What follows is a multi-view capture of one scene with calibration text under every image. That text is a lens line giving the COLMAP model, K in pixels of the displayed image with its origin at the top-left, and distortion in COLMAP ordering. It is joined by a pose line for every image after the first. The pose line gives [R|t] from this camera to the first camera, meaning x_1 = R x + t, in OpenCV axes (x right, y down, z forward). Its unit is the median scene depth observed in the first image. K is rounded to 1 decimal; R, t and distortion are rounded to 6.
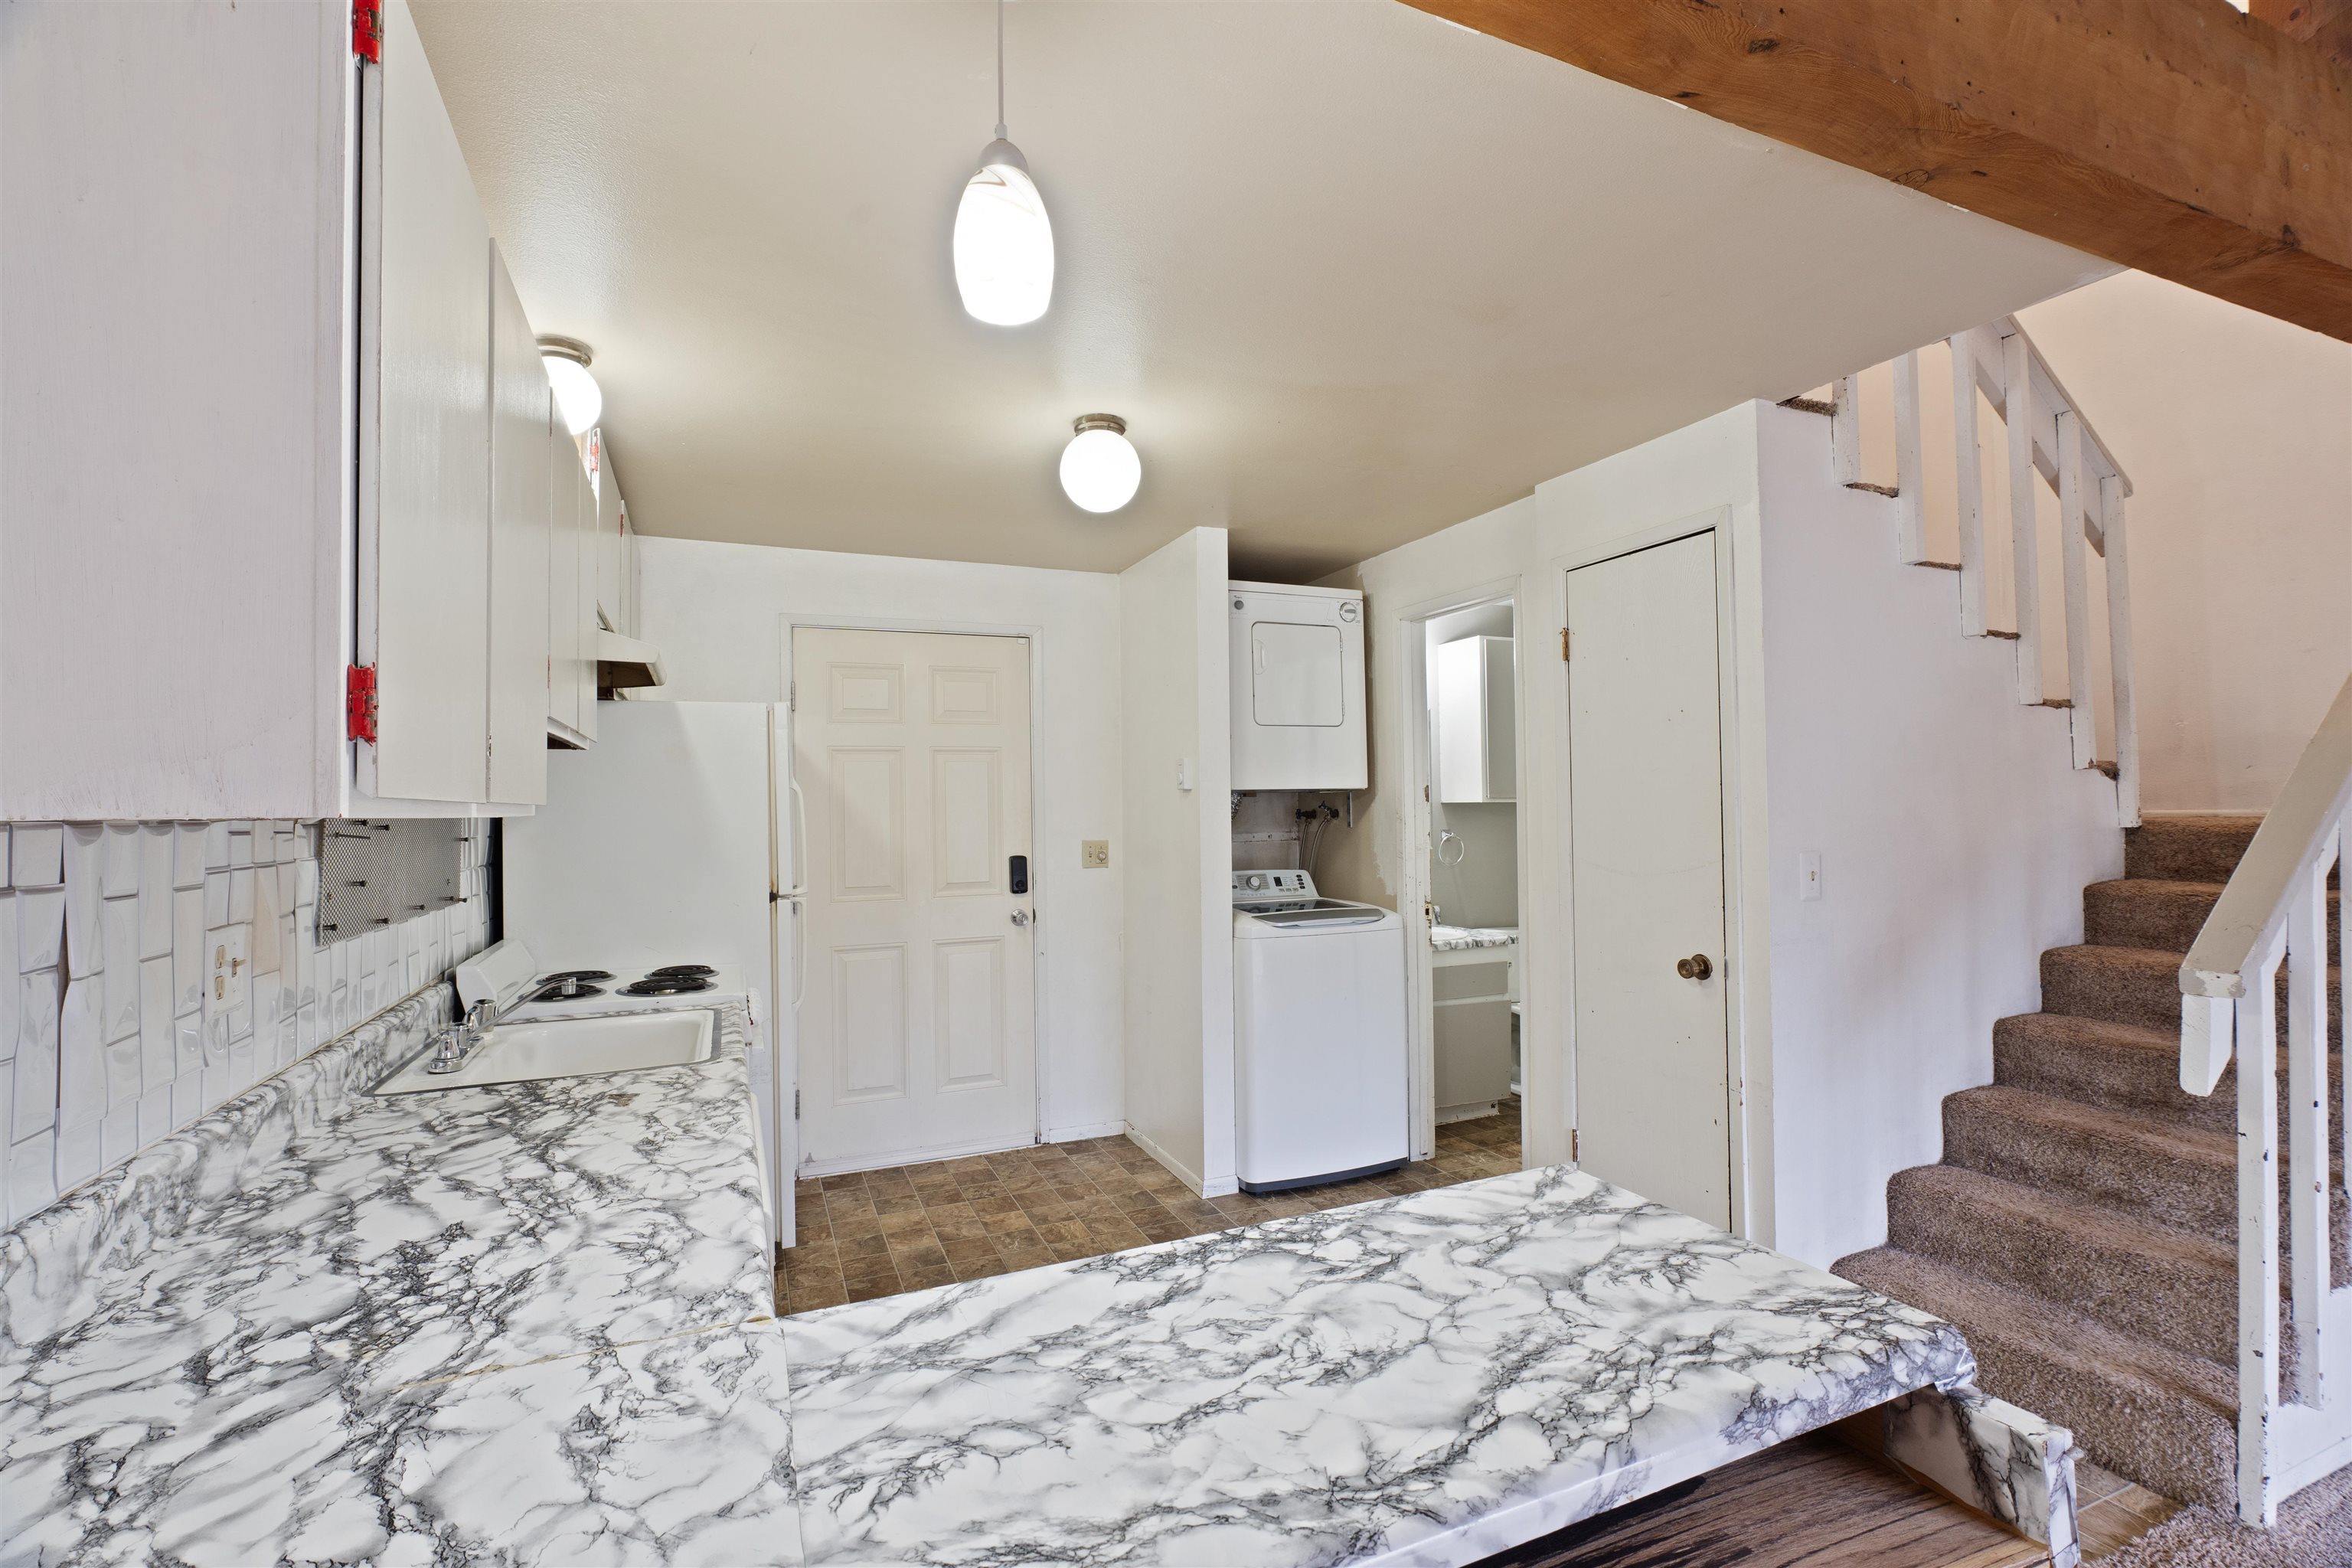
lens RADIAL K [[1033.9, 0, 1165.6], [0, 1033.9, 786.2], [0, 0, 1]] dist [-0.015338, 0.007075]
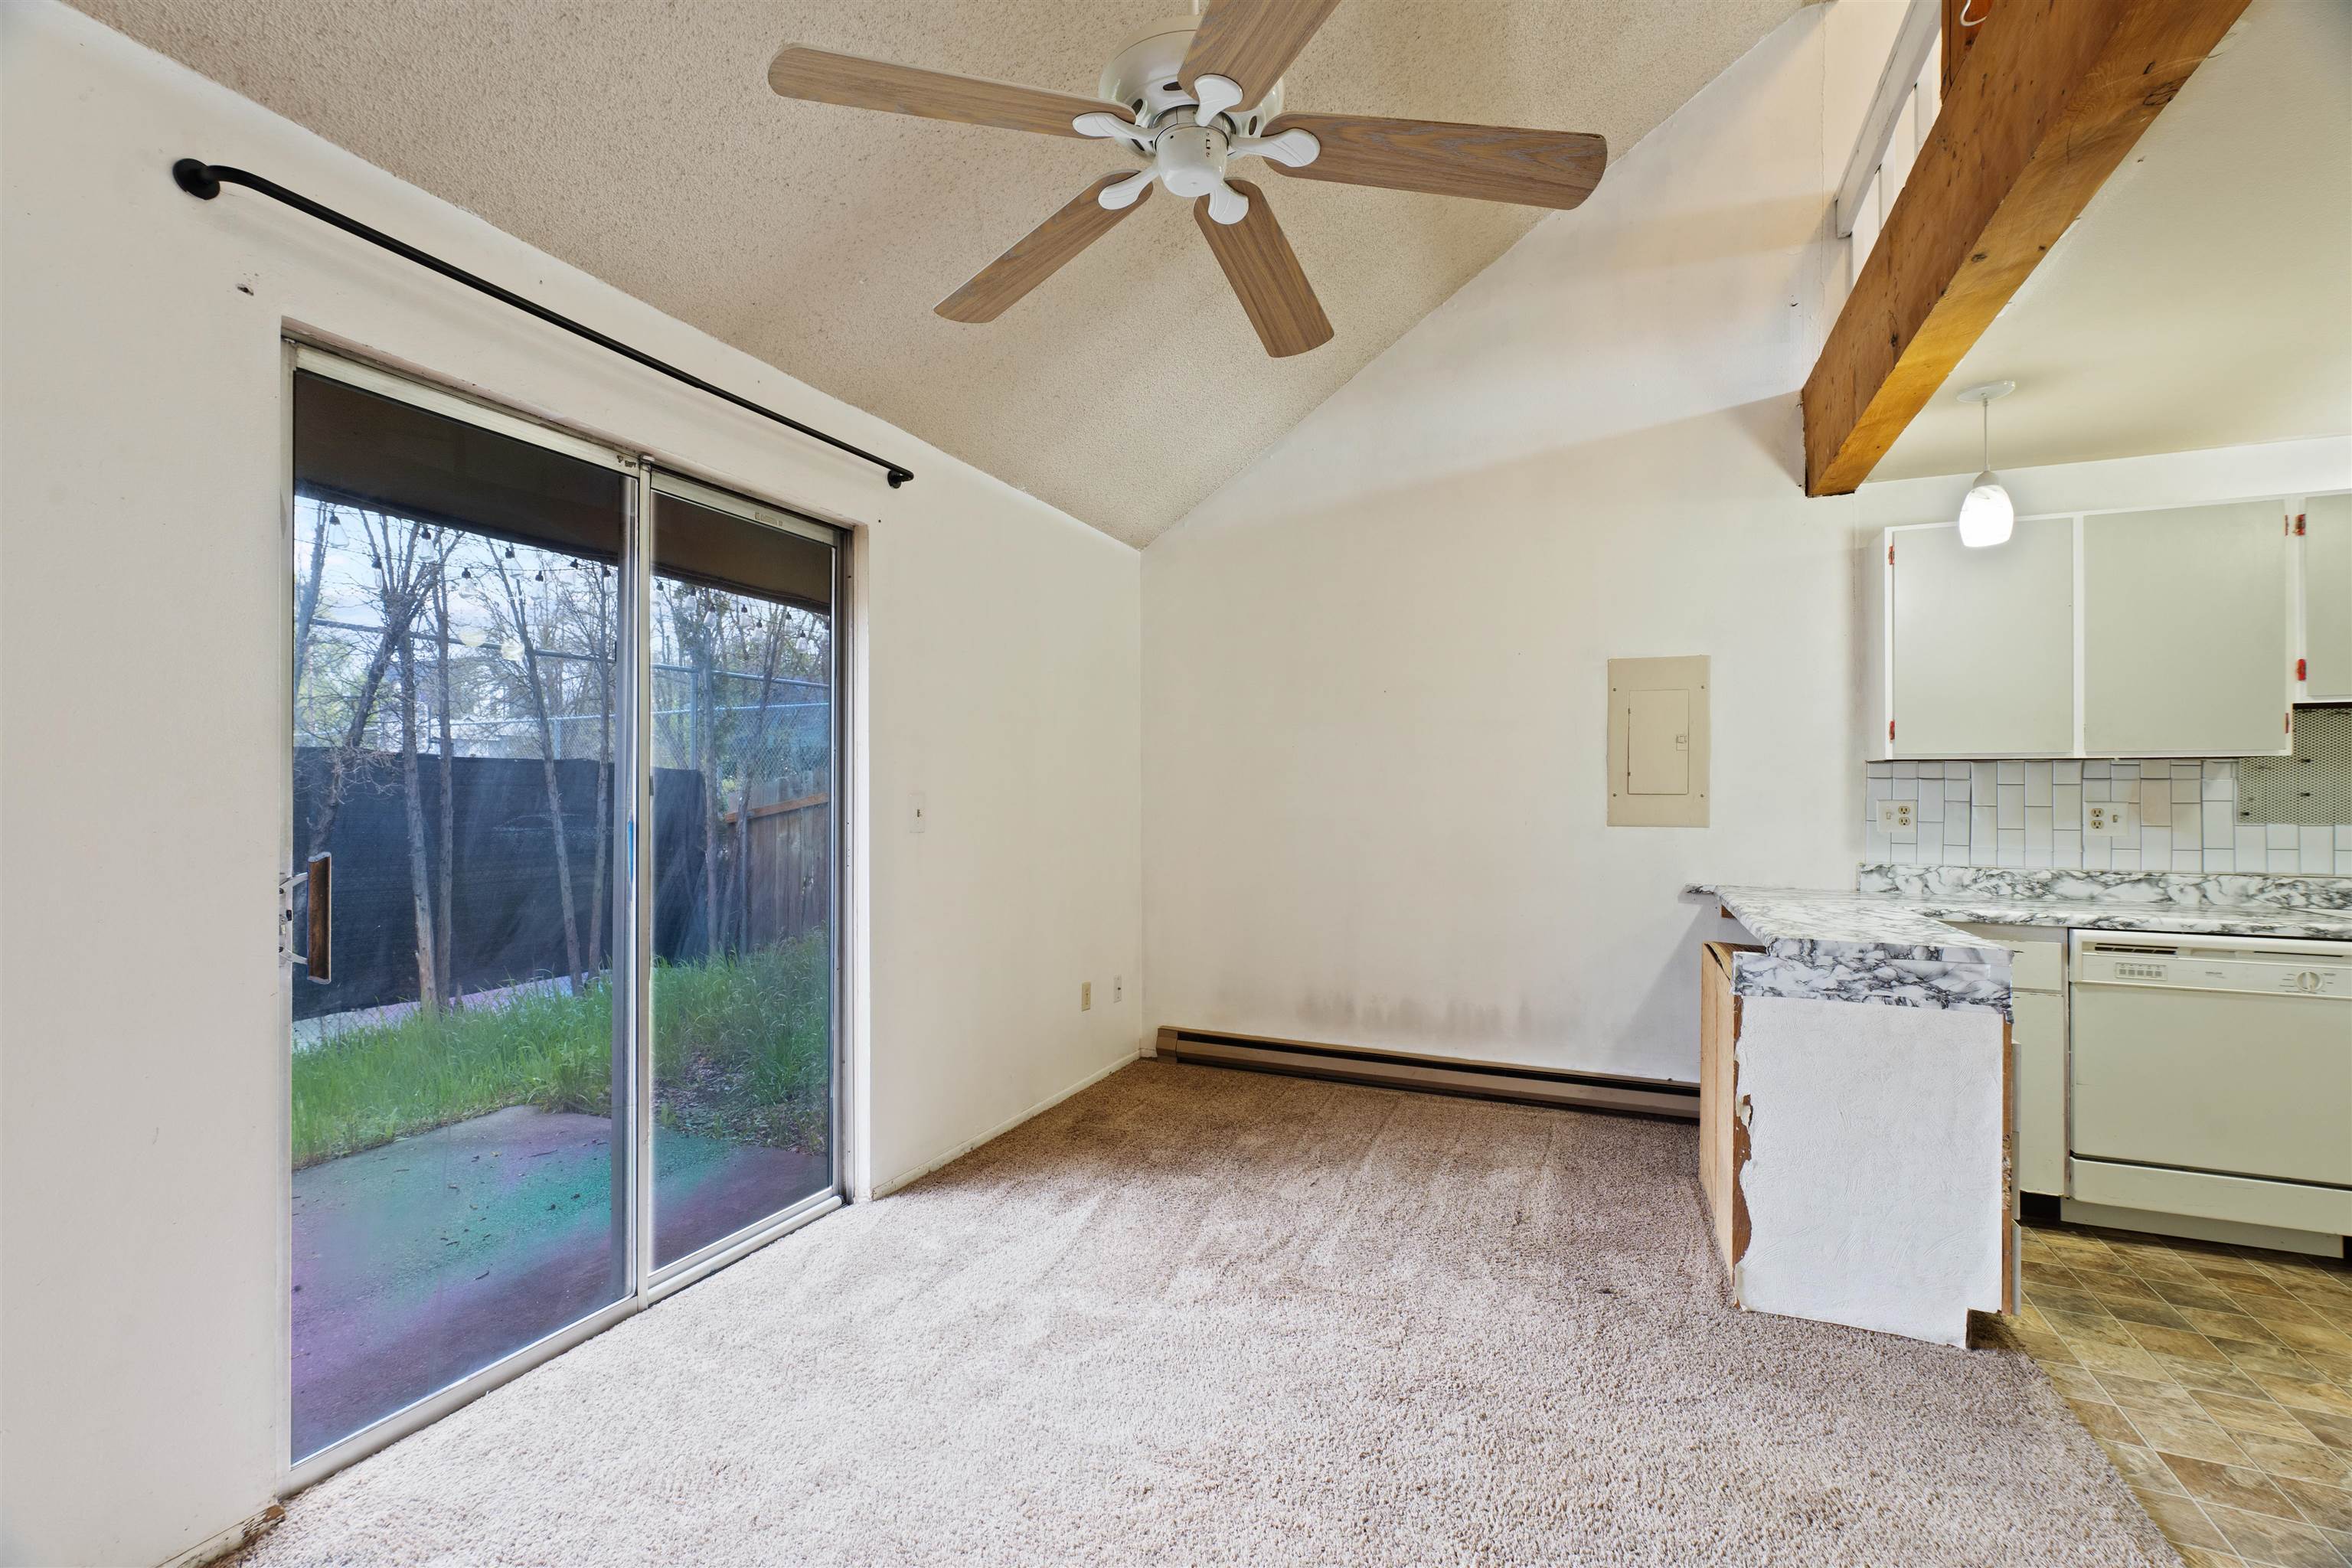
lens RADIAL K [[1033.9, 0, 1165.6], [0, 1033.9, 786.2], [0, 0, 1]] dist [-0.015338, 0.007075]
pose [[-0.729663, 0.006667, -0.683775, 1.210482], [0.022015, 0.999663, -0.013745, 0.038853], [0.683453, -0.025082, -0.729564, 0.600983]]
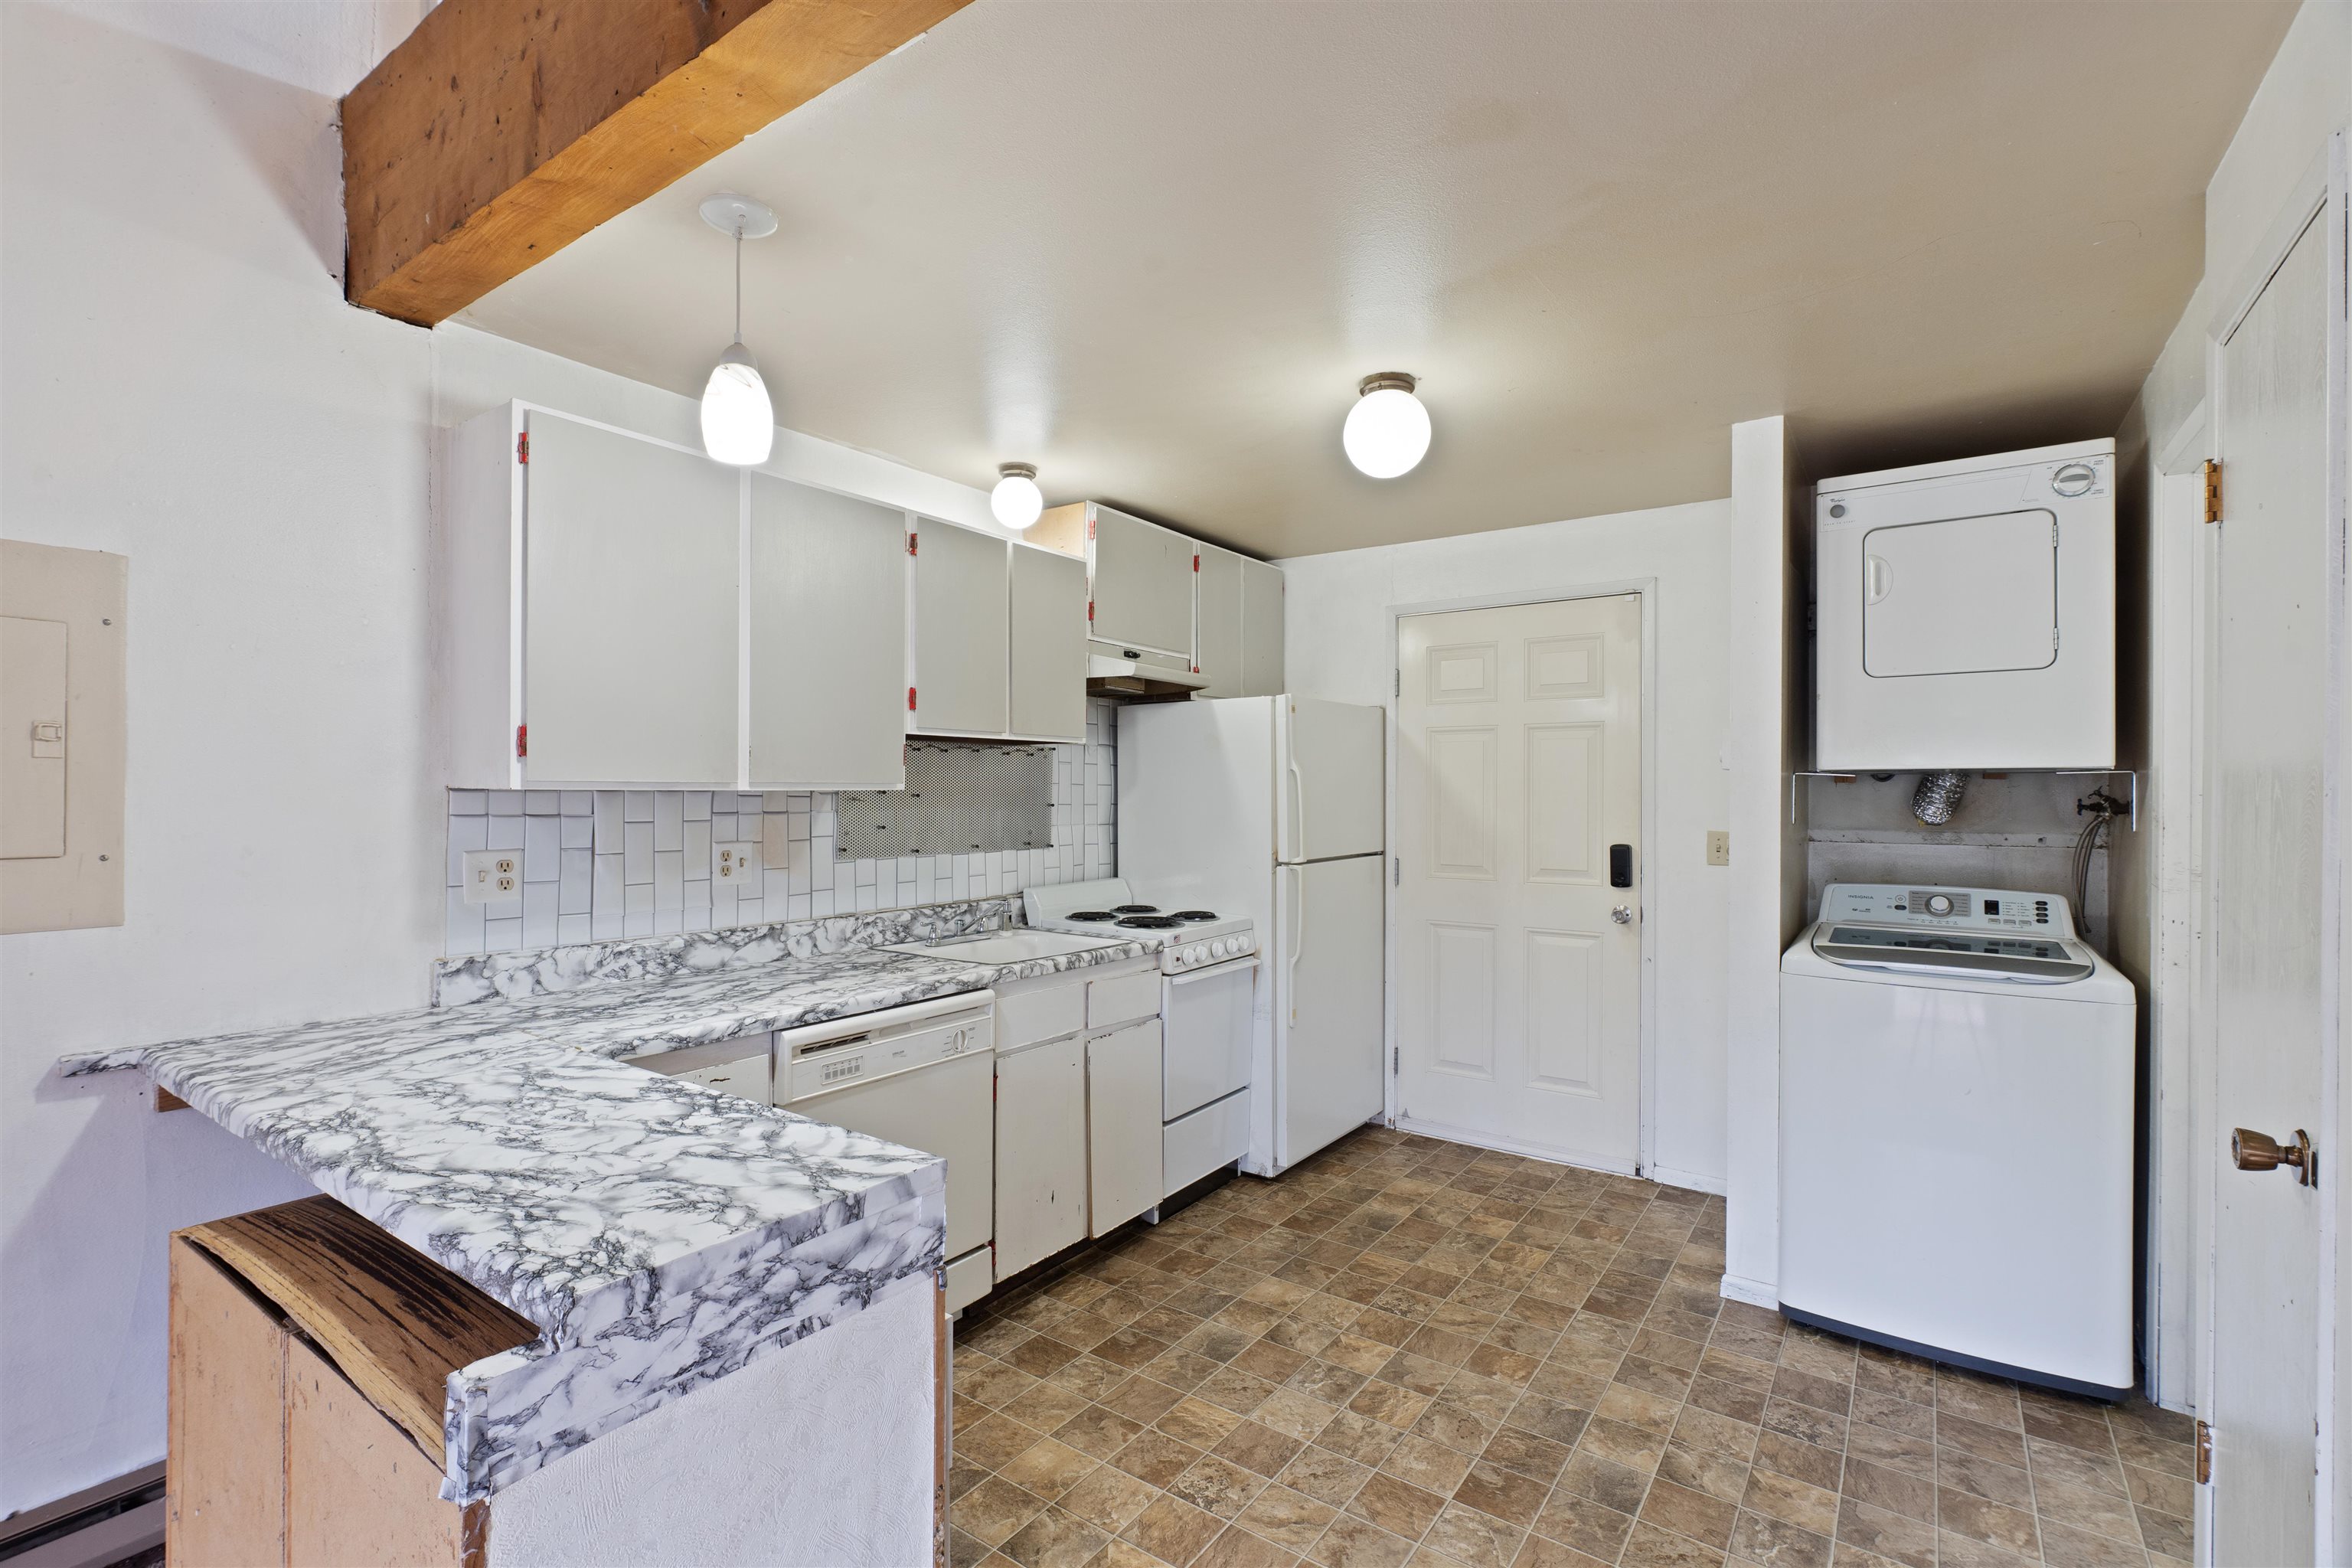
lens RADIAL K [[1057.0, 0, 1166.5], [0, 1057.0, 792.0], [0, 0, 1]] dist [-0.017765, 0.008053]
pose [[0.520060, 0.018261, -0.853934, 0.628540], [0.007161, 0.999643, 0.025738, -0.004562], [0.854100, -0.019500, 0.519744, 0.307548]]
